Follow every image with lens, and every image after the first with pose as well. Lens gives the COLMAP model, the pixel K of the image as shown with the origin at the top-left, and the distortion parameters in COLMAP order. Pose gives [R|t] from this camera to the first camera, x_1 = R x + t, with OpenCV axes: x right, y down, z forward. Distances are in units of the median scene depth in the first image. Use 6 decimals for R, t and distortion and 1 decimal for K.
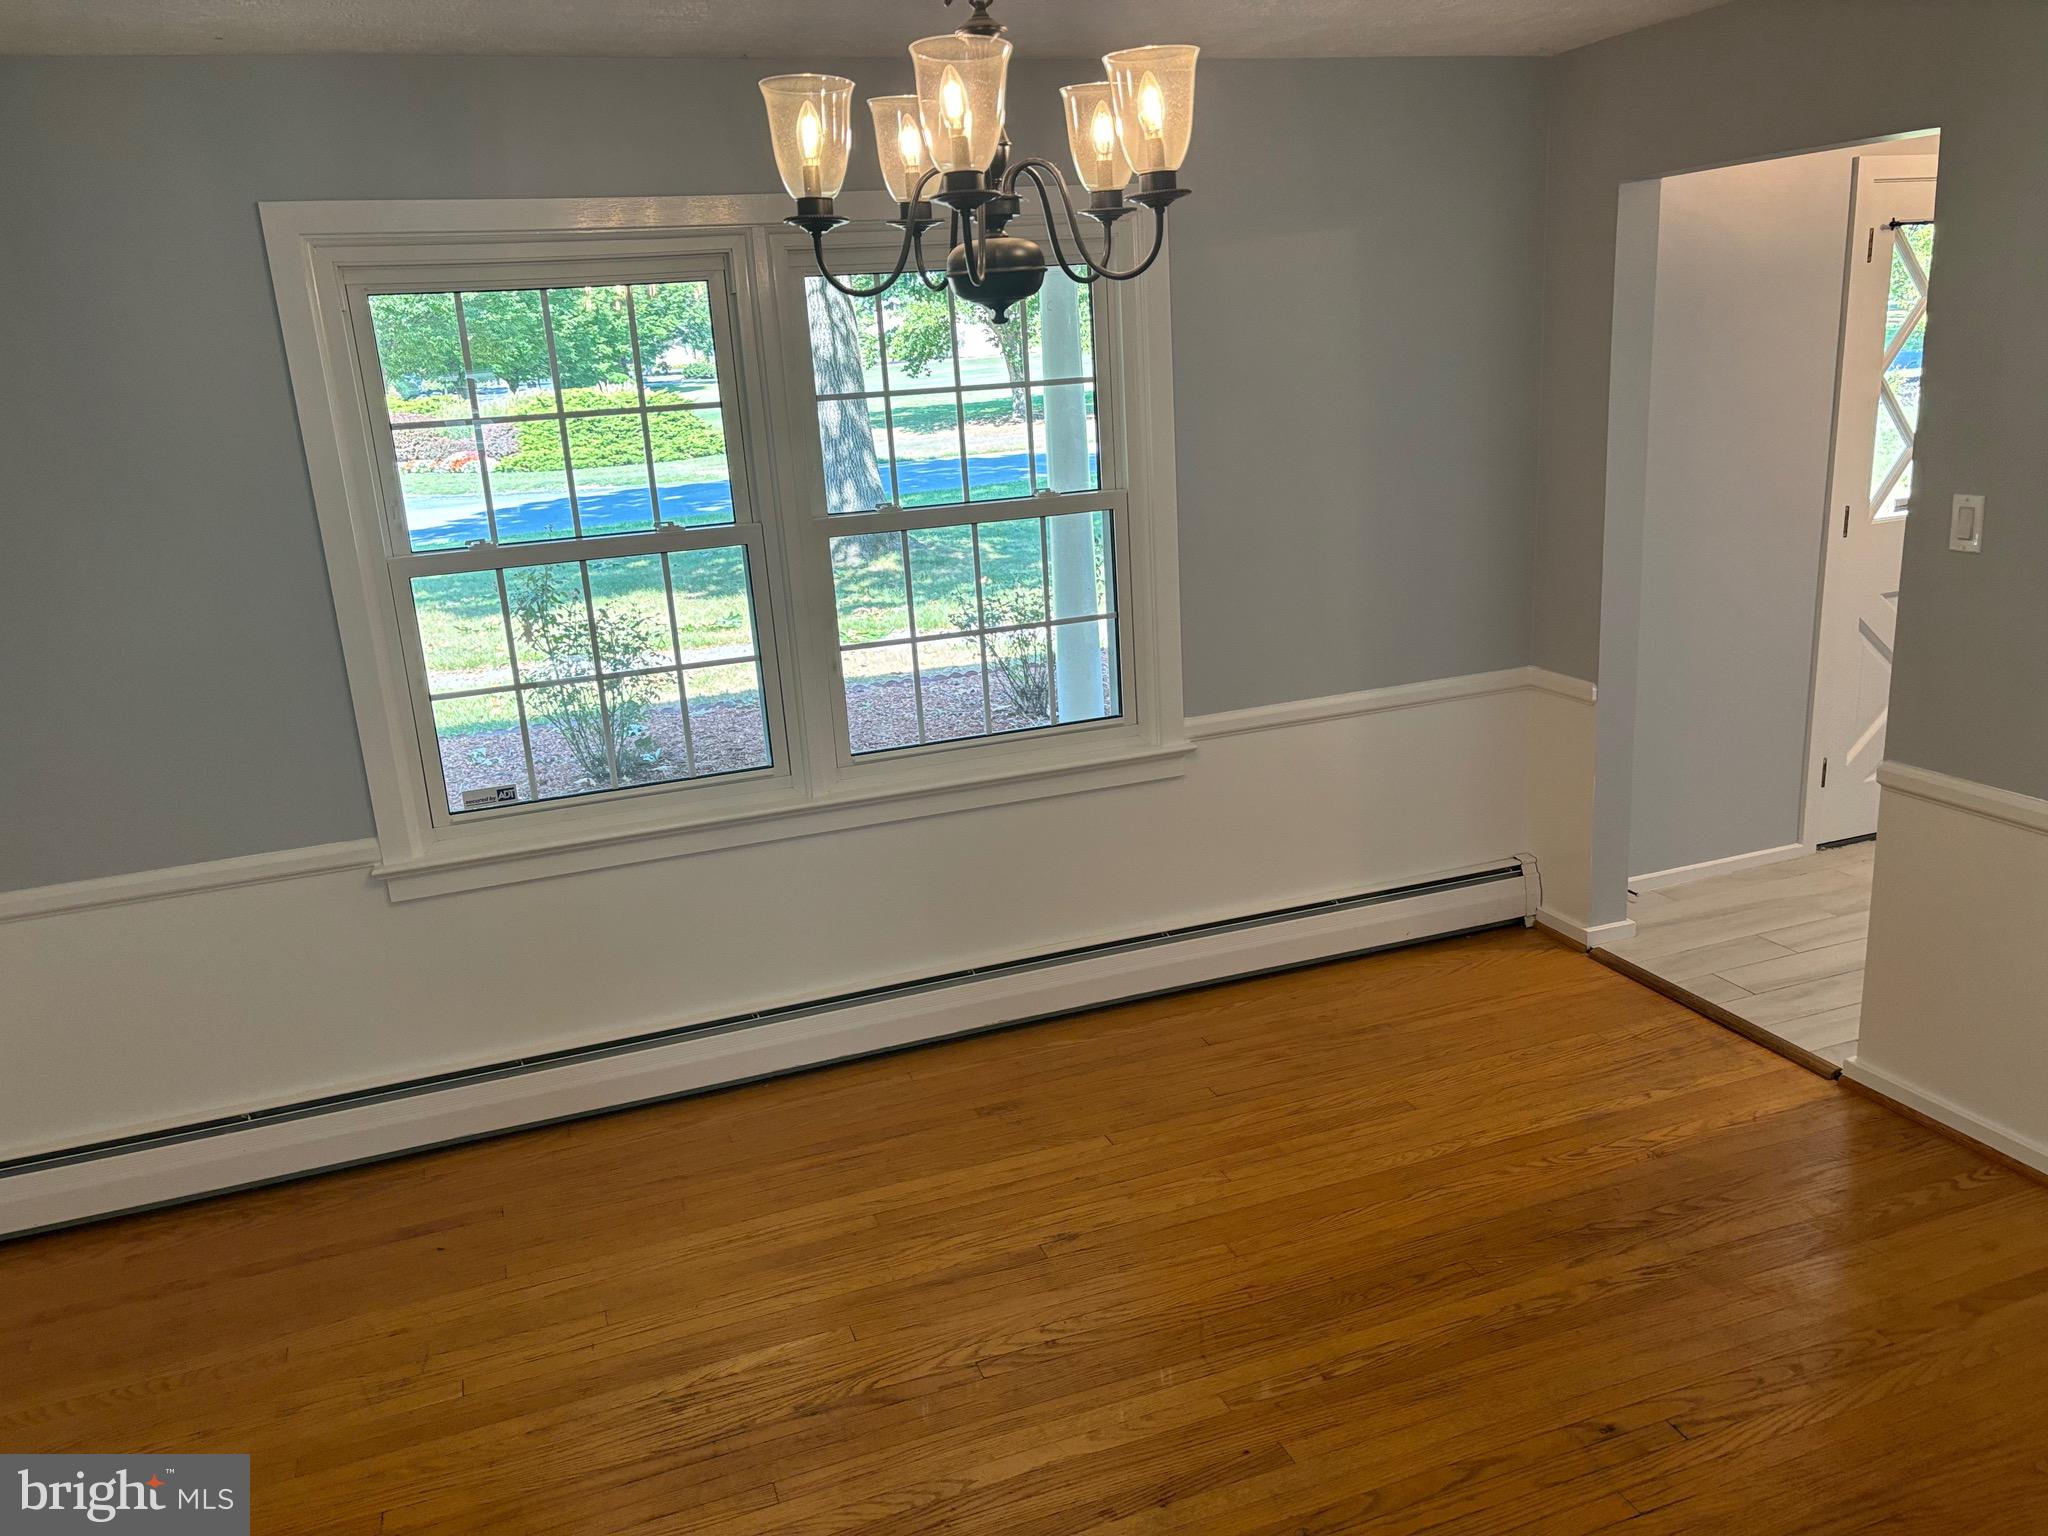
lens RADIAL K [[1545.3, 0, 1026.7], [0, 1545.3, 765.7], [0, 0, 1]] dist [0.057139, -0.054524]
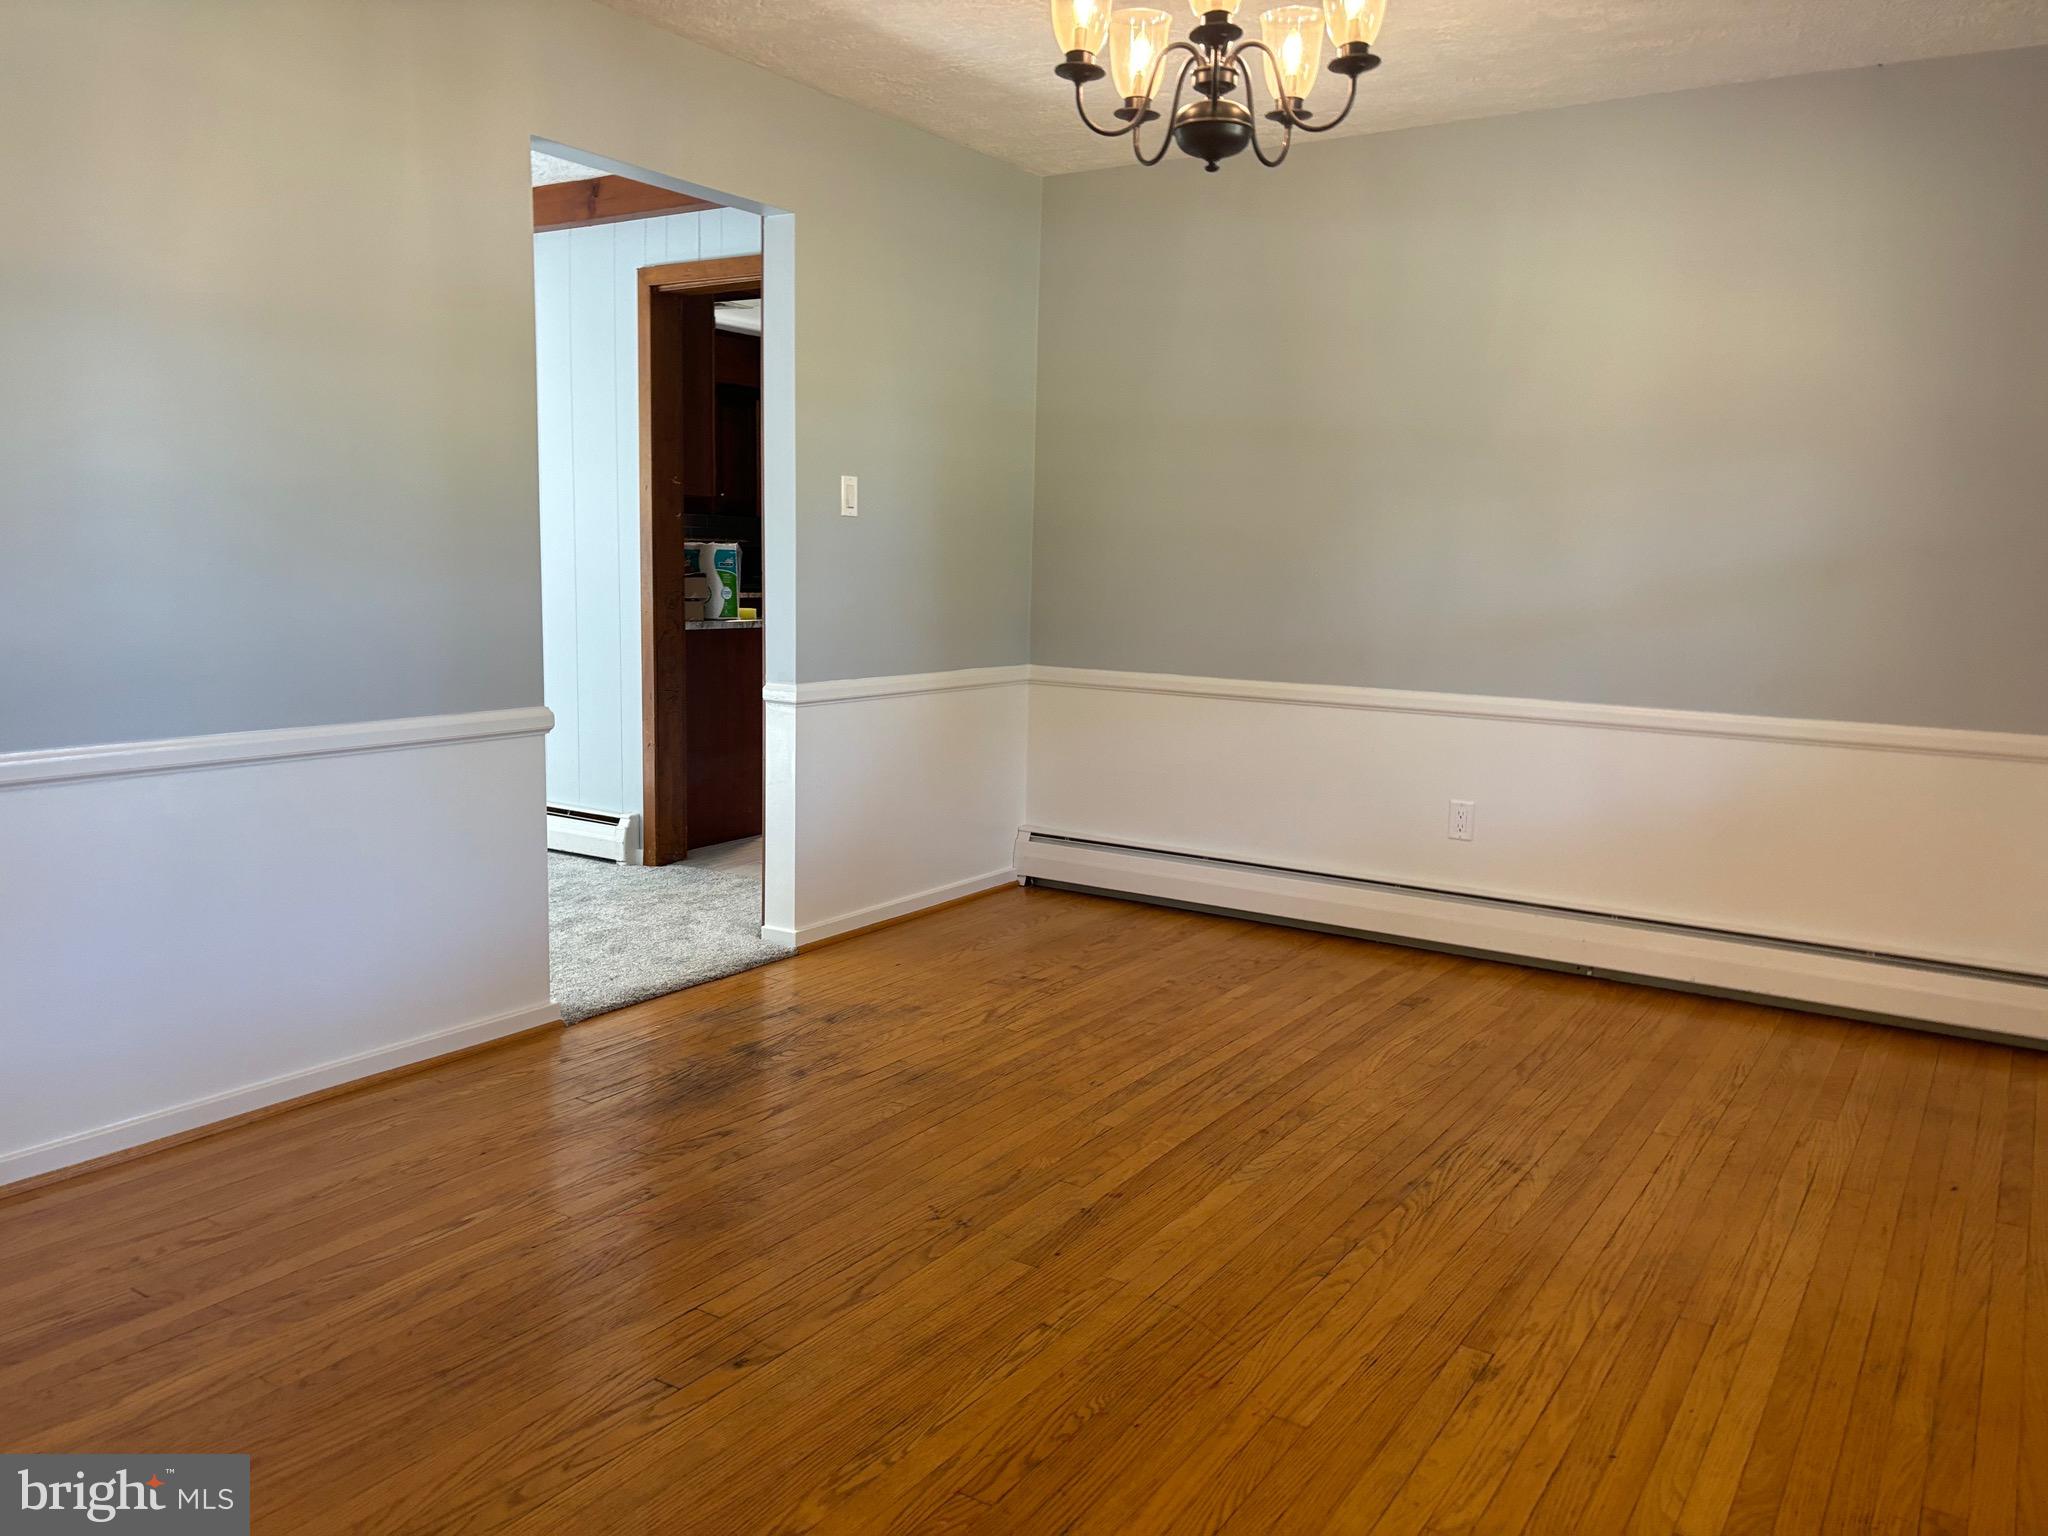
lens RADIAL K [[1545.3, 0, 1025.4], [0, 1545.3, 767.1], [0, 0, 1]] dist [0.057139, -0.054524]
pose [[-0.800338, 0.125513, -0.586264, 0.610543], [-0.134186, 0.915537, 0.379192, -0.203257], [0.584340, 0.382150, -0.715897, 1.359931]]
